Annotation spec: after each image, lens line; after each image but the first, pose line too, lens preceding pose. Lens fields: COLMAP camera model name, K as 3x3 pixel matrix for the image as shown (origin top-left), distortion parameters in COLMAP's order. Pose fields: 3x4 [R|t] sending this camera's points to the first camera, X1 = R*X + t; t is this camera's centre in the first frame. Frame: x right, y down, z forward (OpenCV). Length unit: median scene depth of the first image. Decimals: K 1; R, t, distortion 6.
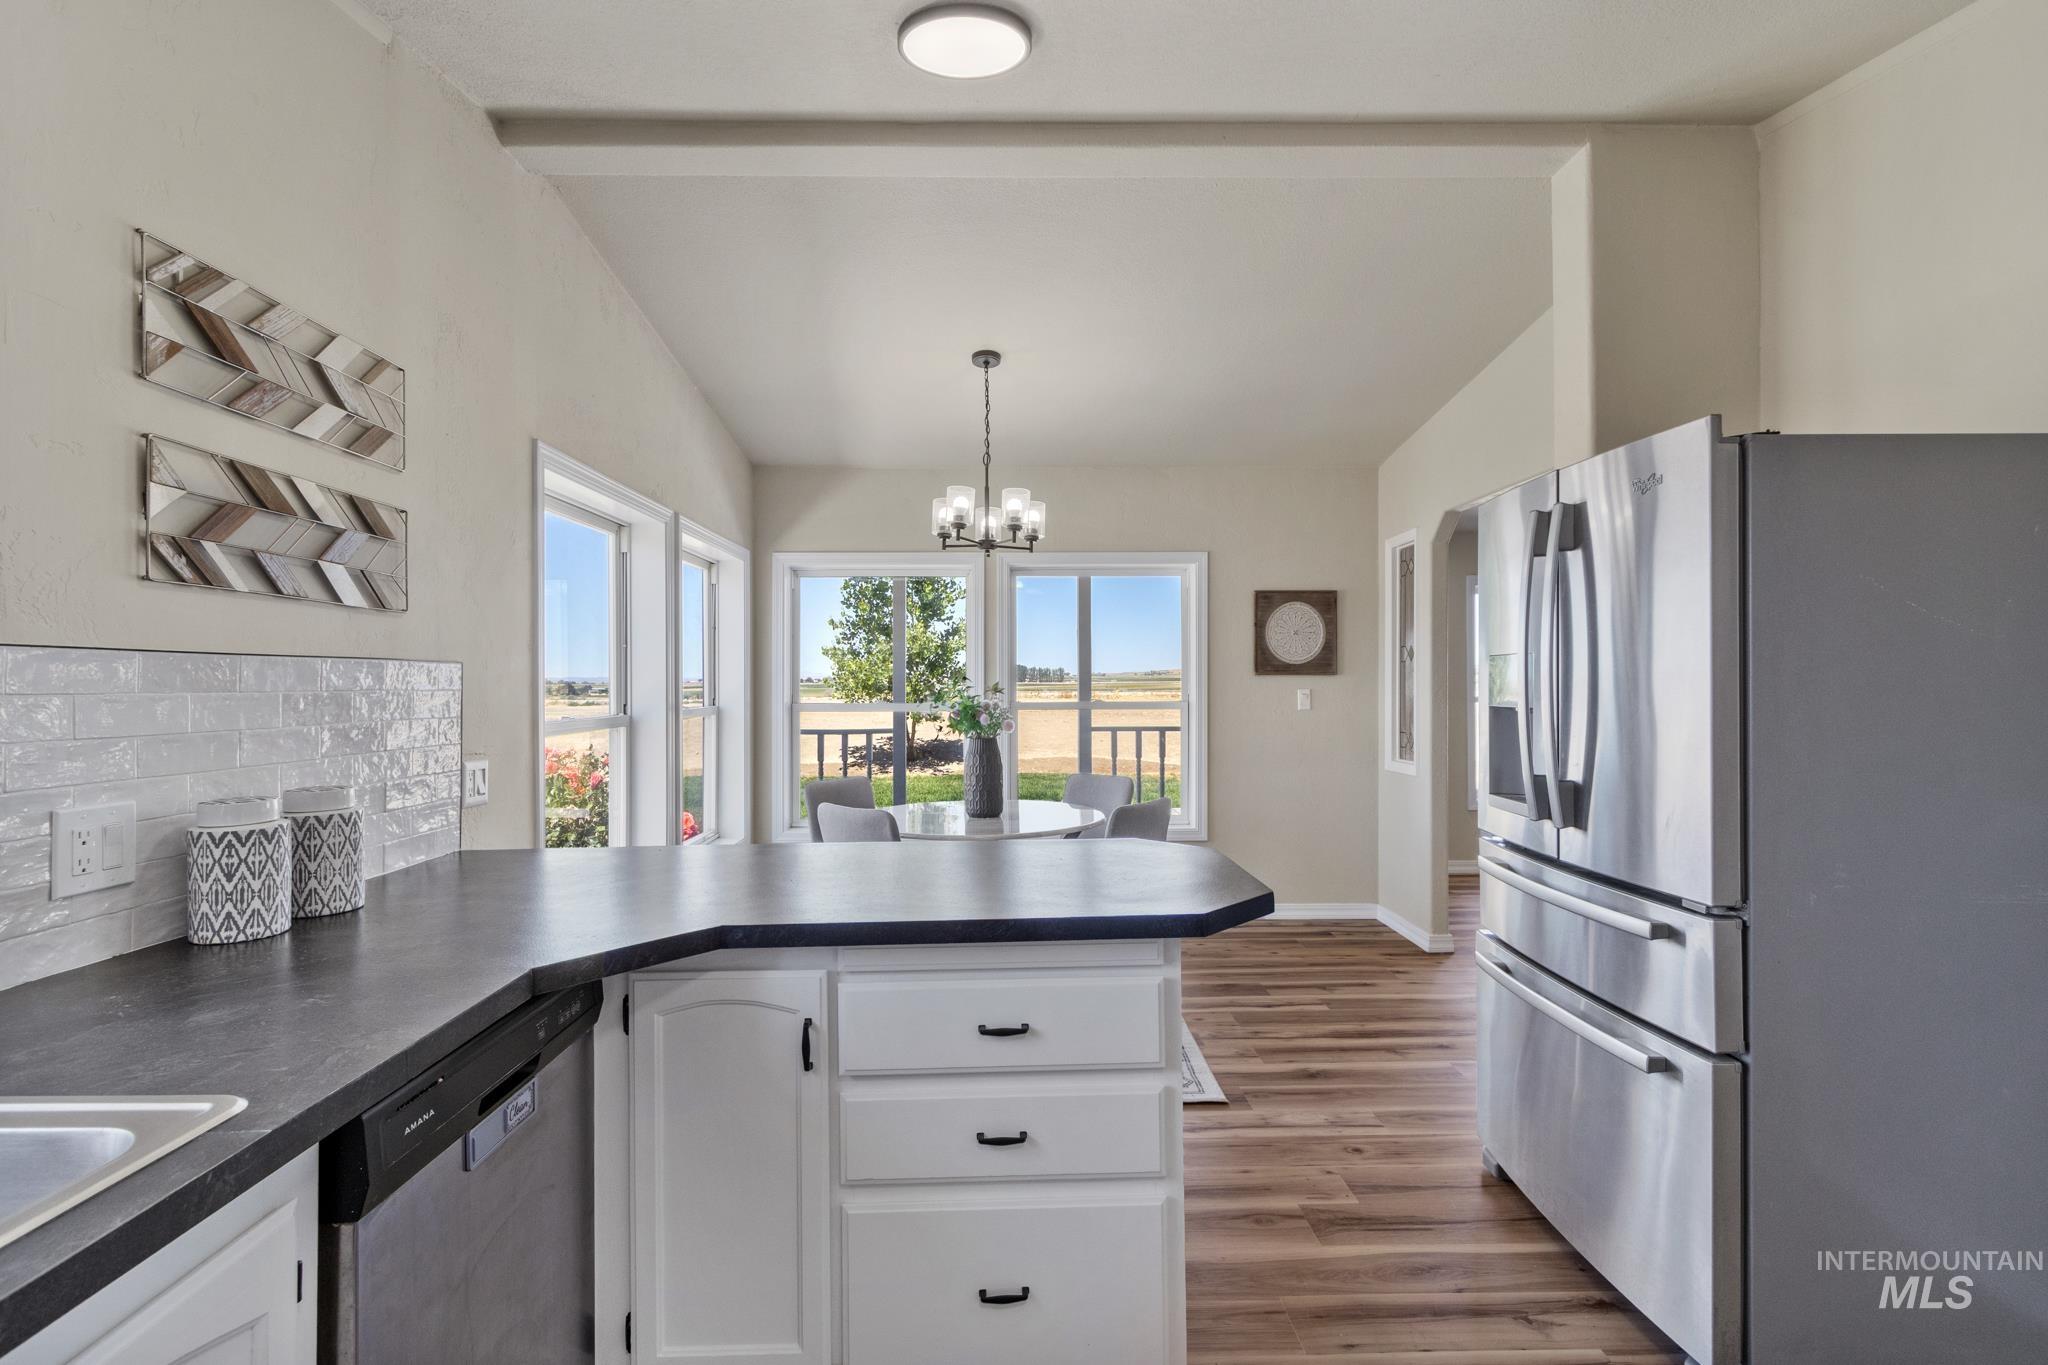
lens RADIAL K [[972.8, 0, 1022.7], [0, 972.8, 674.0], [0, 0, 1]] dist [0.002528, -0.000364]
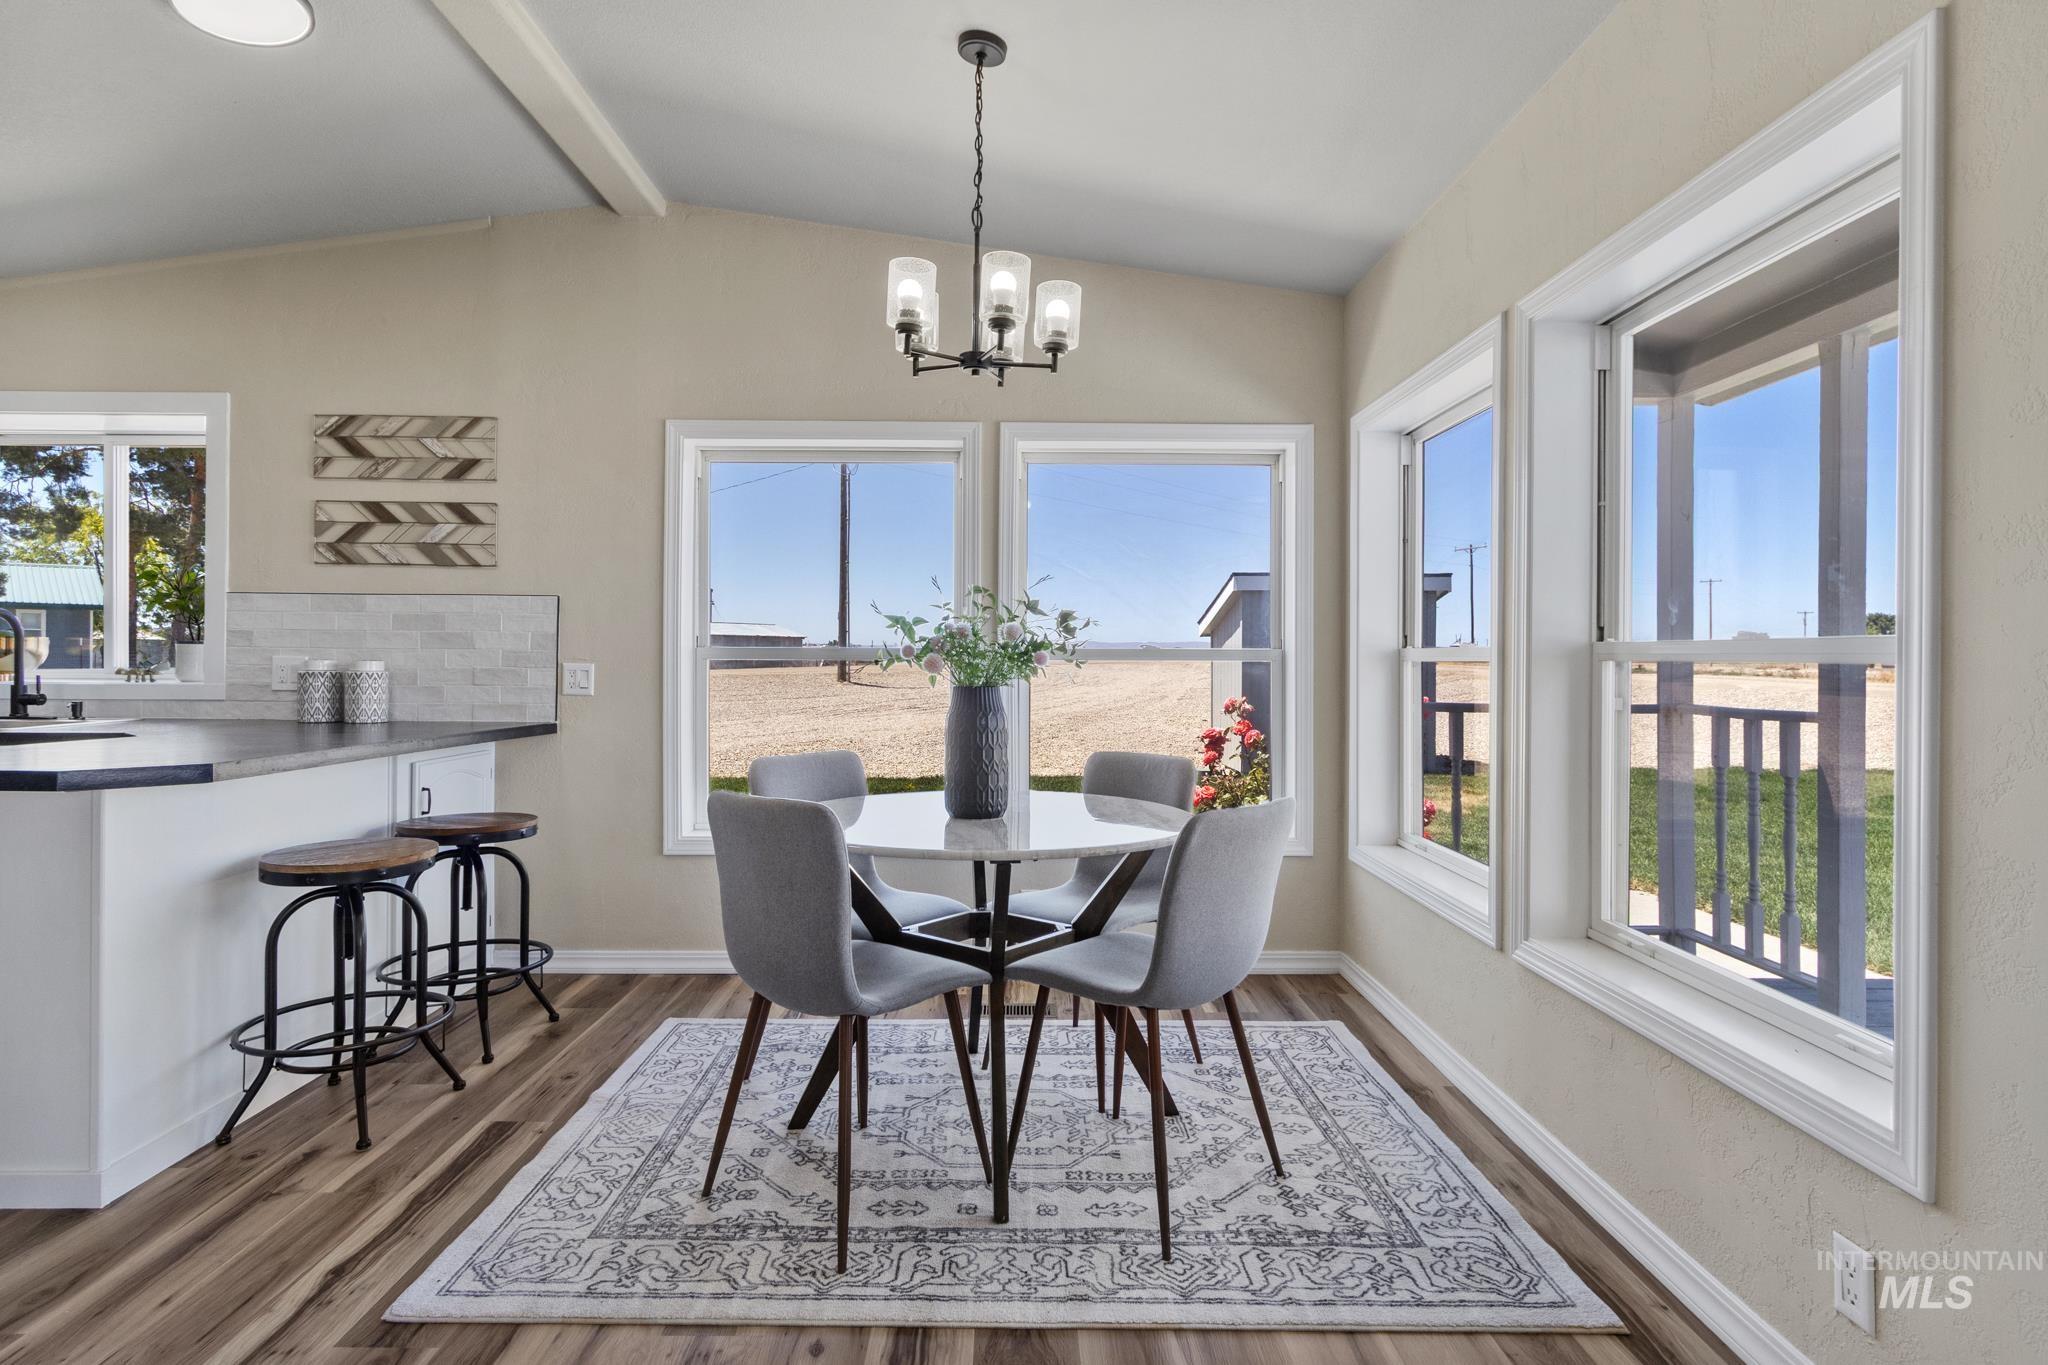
lens RADIAL K [[1054.2, 0, 1031.2], [0, 1054.2, 657.6], [0, 0, 1]] dist [0.000411, -0.002304]
pose [[-0.005891, 0.004348, -0.999973, 1.261722], [-0.002131, 0.999988, 0.004360, 0.089808], [0.999980, 0.002157, -0.005881, 2.128612]]
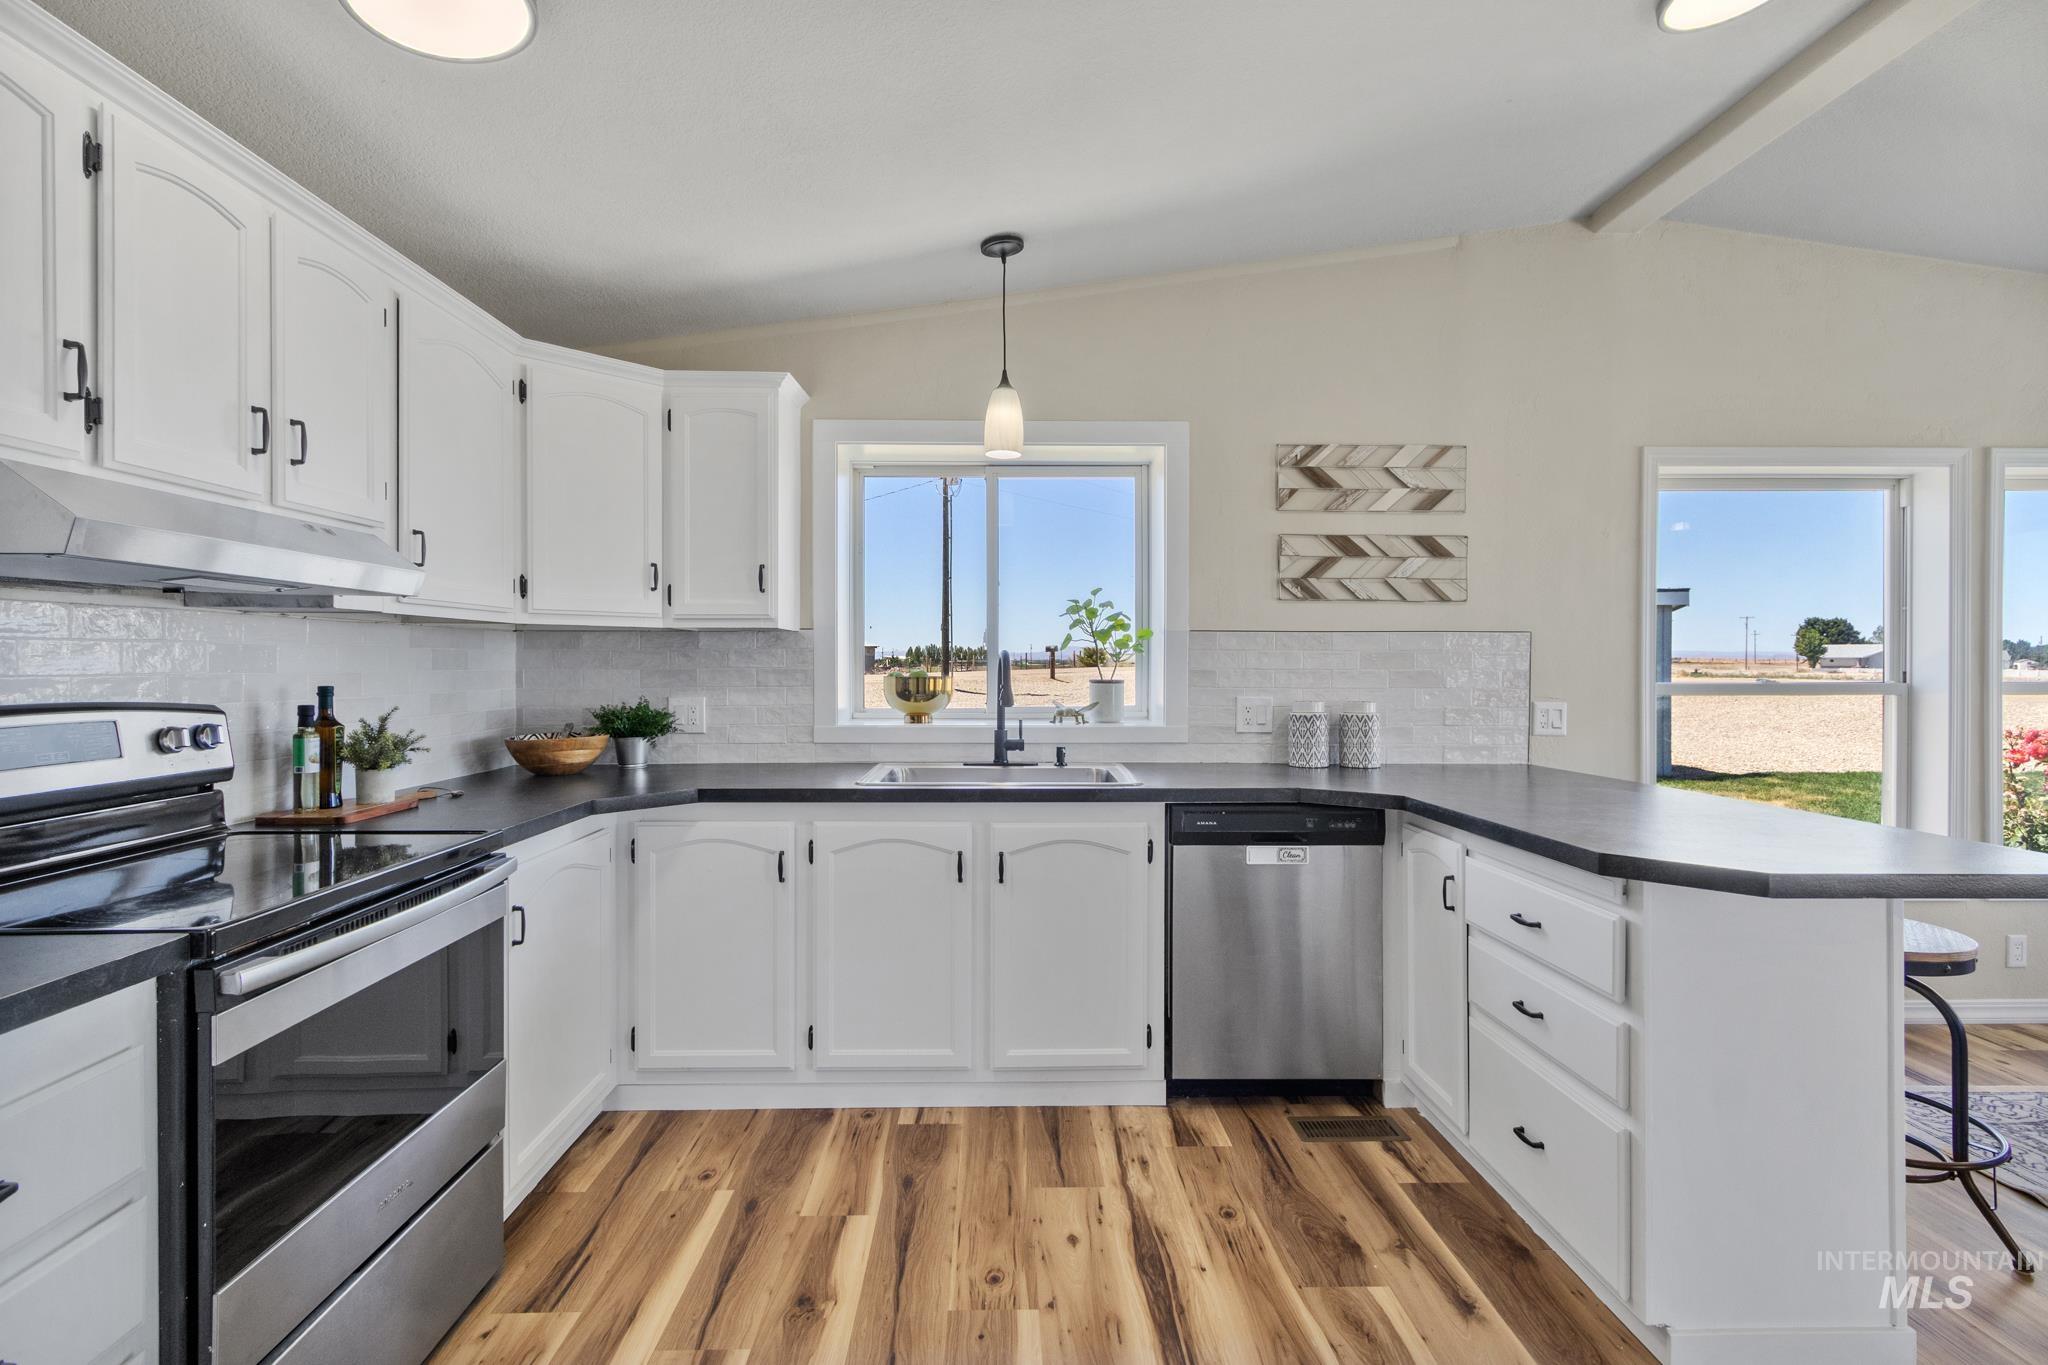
lens RADIAL K [[972.8, 0, 1022.7], [0, 972.8, 674.0], [0, 0, 1]] dist [0.002528, -0.000364]
pose [[-0.003692, 0.016274, -0.999861, 1.043626], [0.004460, 0.999858, 0.016258, 0.027654], [0.999983, -0.004400, -0.003764, 0.324815]]
